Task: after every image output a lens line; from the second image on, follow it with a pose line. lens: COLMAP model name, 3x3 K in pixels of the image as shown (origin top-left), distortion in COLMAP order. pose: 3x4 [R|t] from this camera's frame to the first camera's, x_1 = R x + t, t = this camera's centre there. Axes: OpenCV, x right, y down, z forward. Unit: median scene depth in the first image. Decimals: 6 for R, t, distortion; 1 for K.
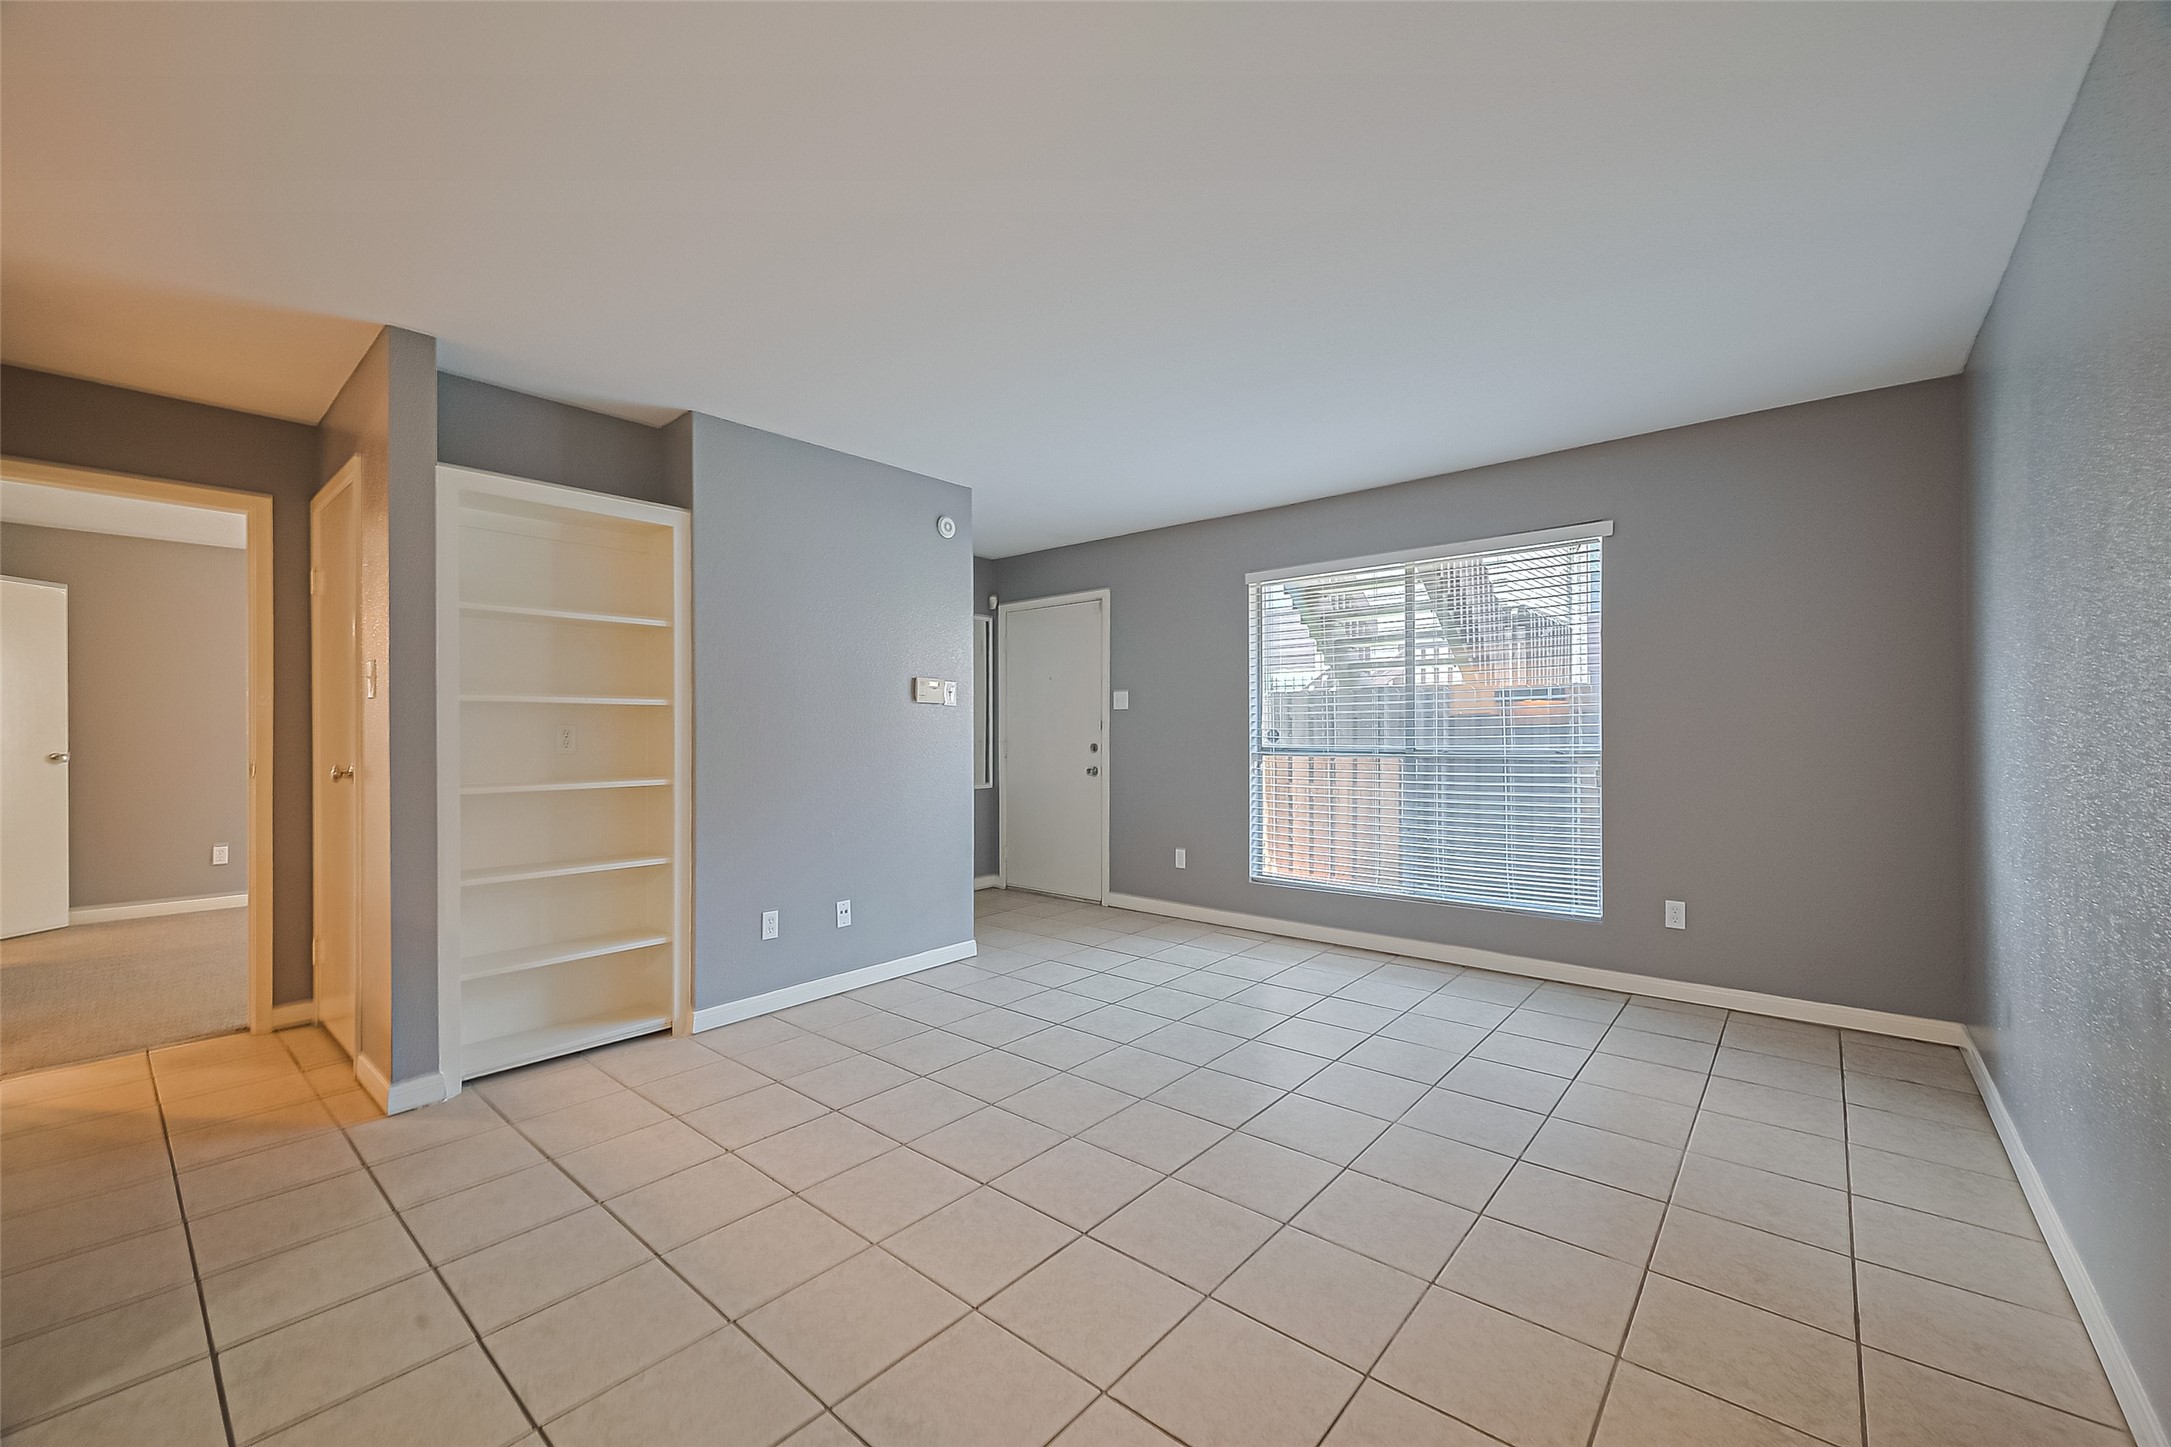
lens RADIAL K [[862.3, 0, 1097.1], [0, 862.3, 724.0], [0, 0, 1]] dist [0.000453, -0.000075]
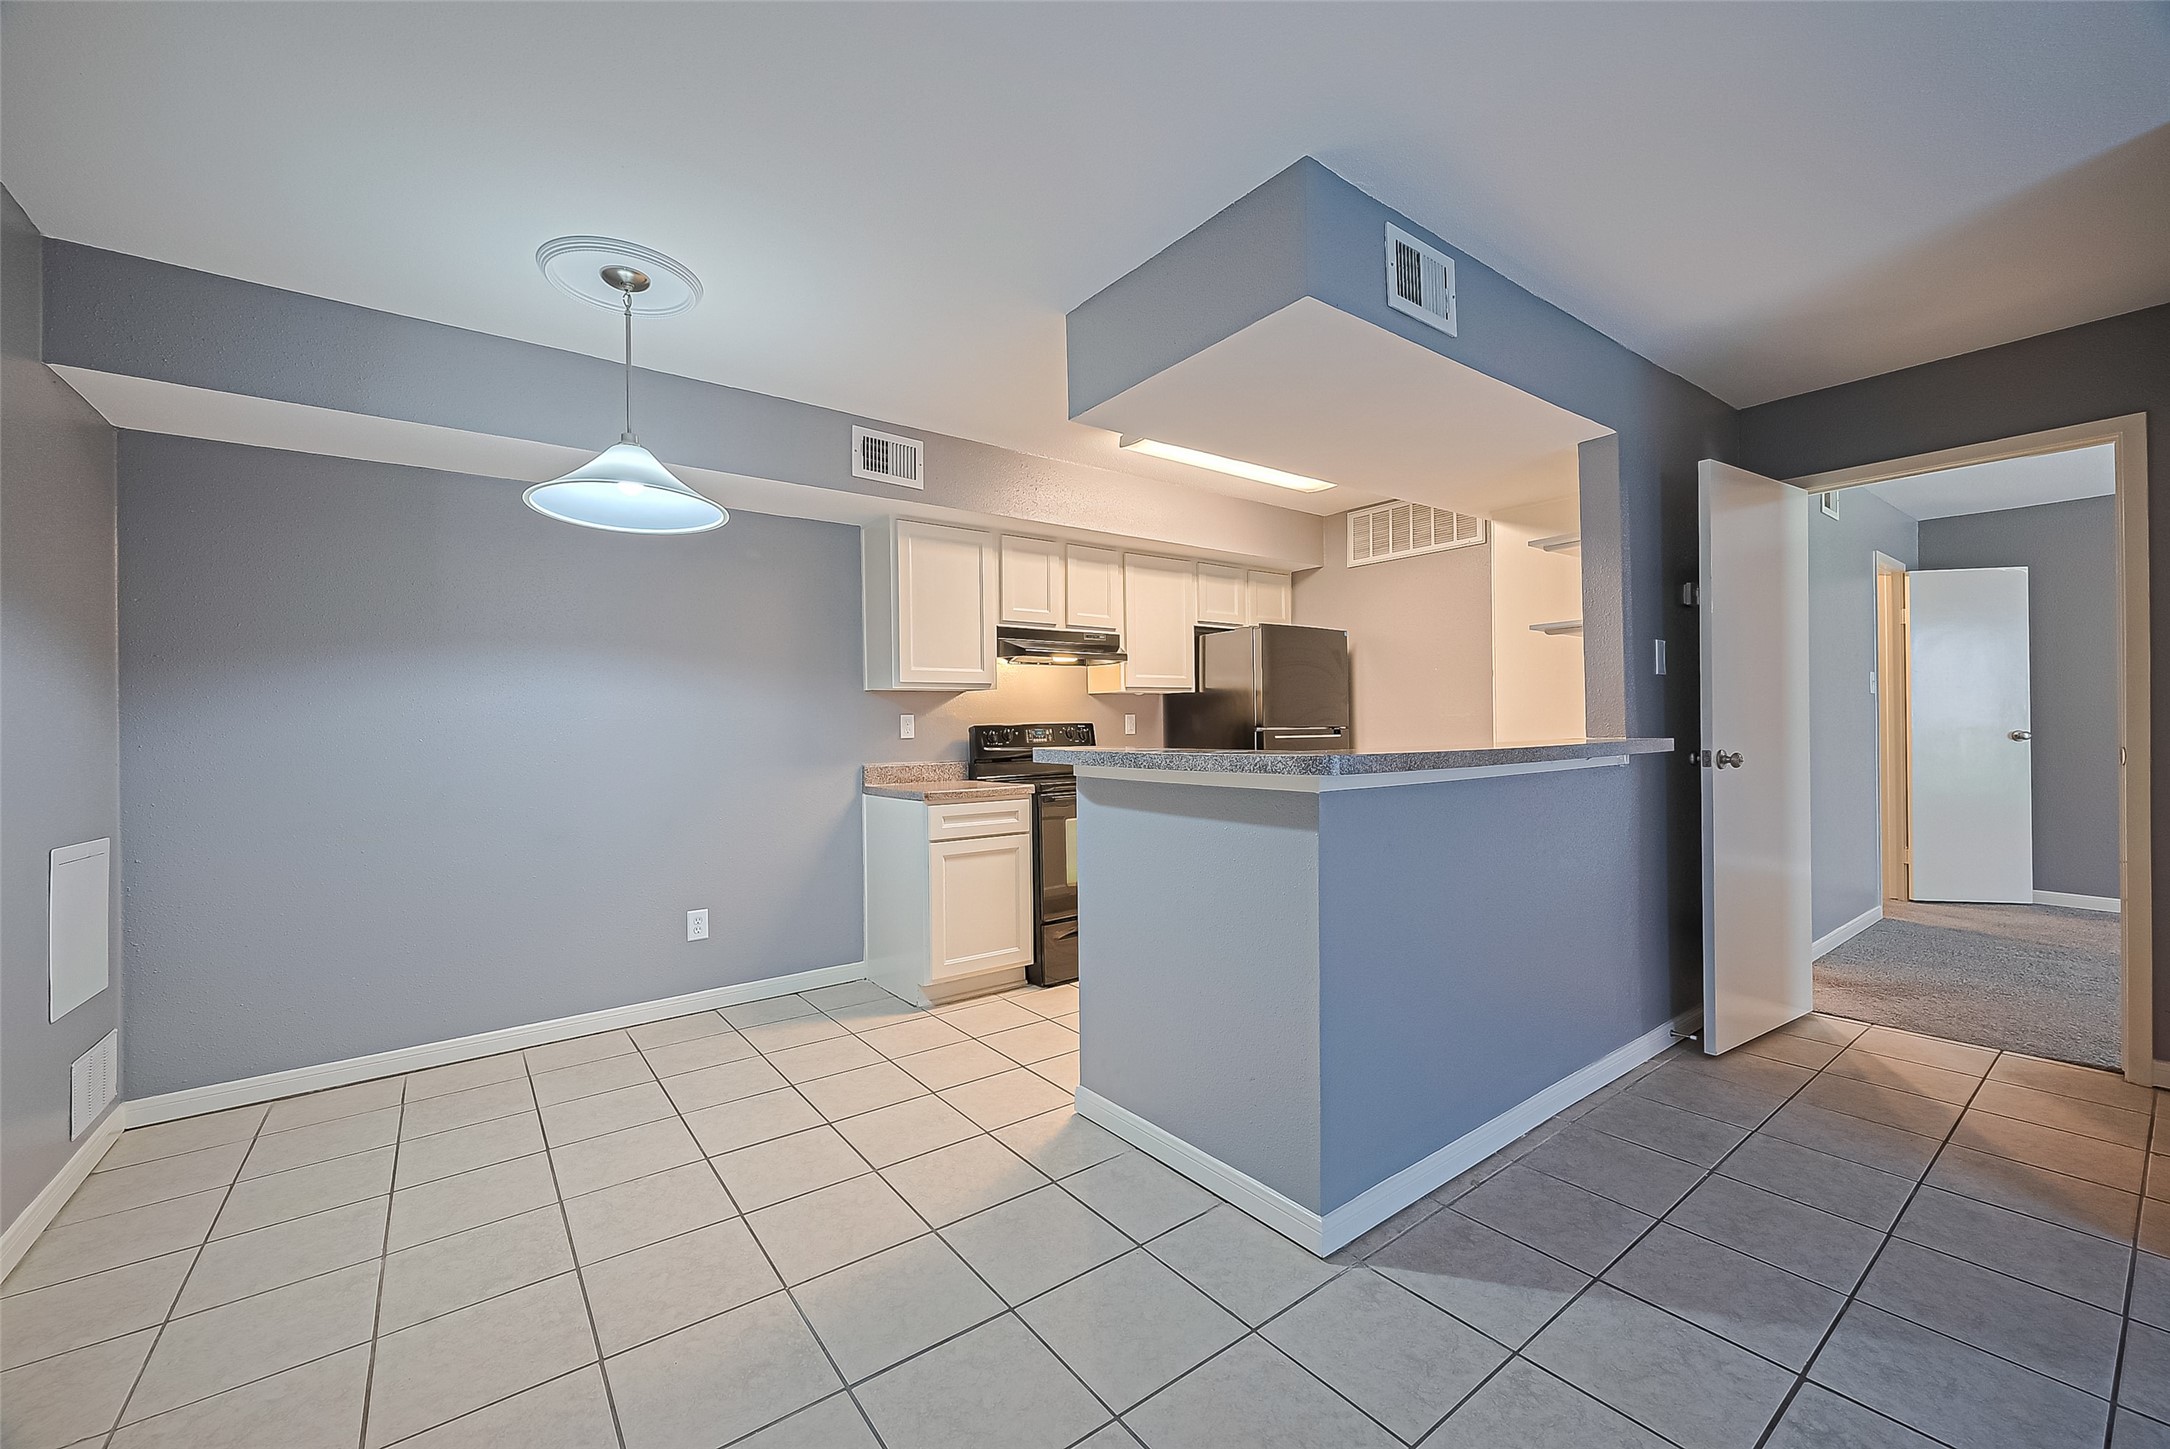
lens RADIAL K [[861.9, 0, 1094.9], [0, 861.9, 725.7], [0, 0, 1]] dist [0.000453, -0.000075]
pose [[-0.220290, 0.008009, -0.975402, 0.024985], [0.022686, 0.999738, 0.003085, -0.000608], [0.975171, -0.021449, -0.220414, 0.202721]]
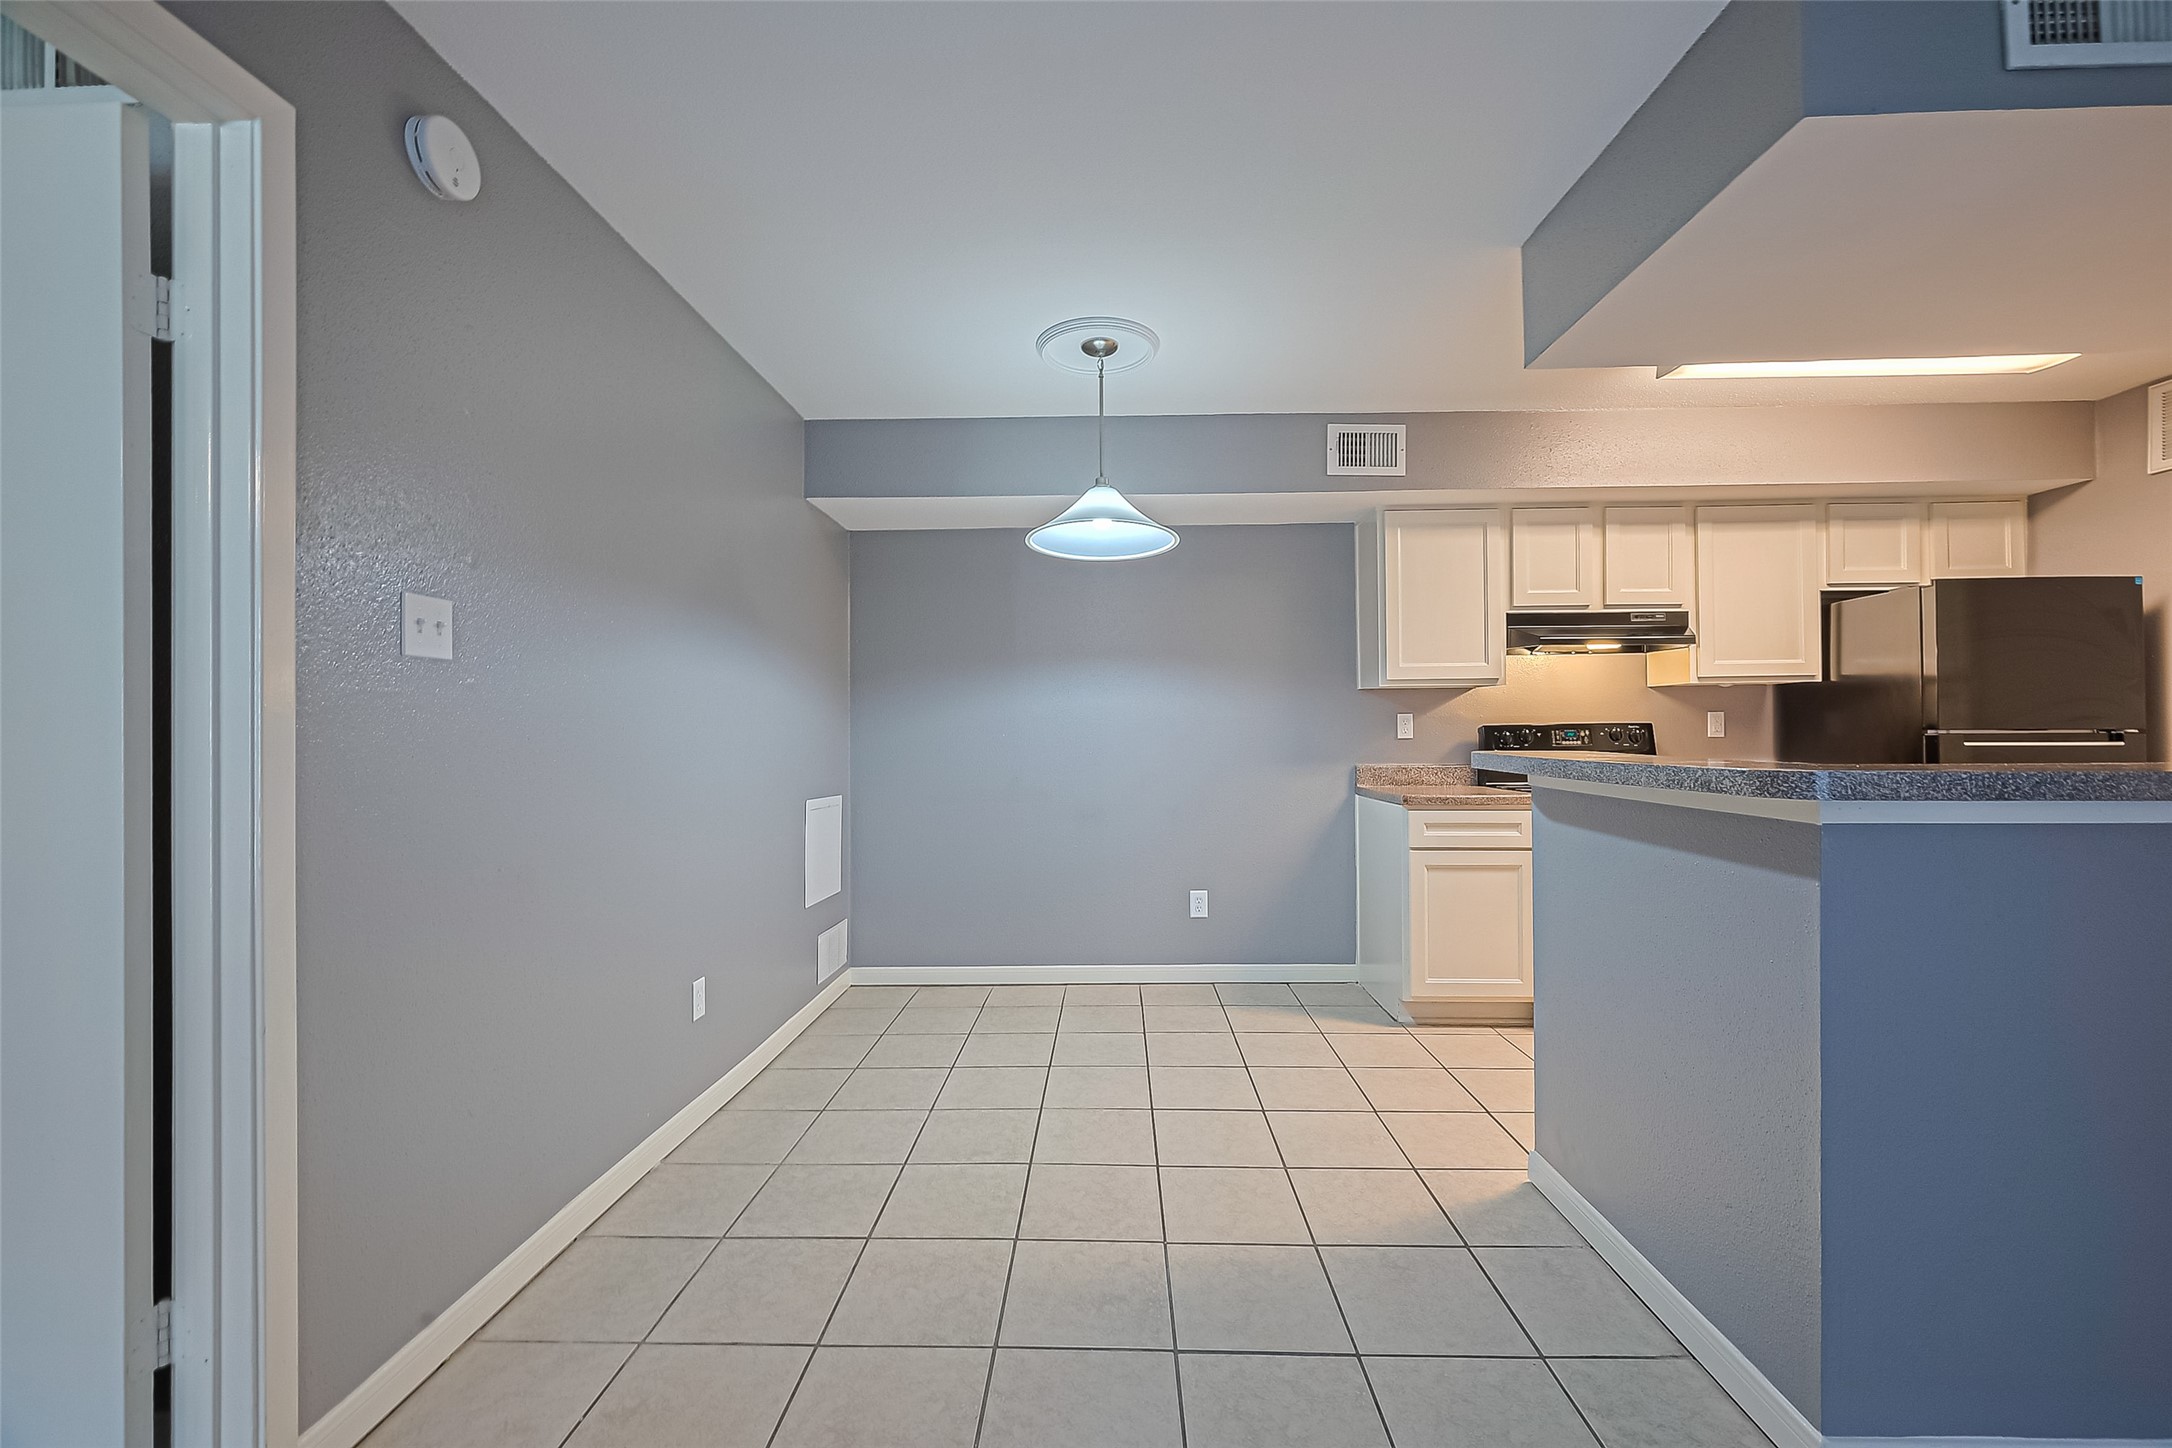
lens RADIAL K [[862.7, 0, 1087.9], [0, 862.7, 724.1], [0, 0, 1]] dist [0.000453, -0.000075]
pose [[-0.782879, 0.005659, -0.622148, -0.043689], [0.016131, 0.999807, -0.011204, 0.001502], [0.621965, -0.018808, -0.782819, 0.309362]]
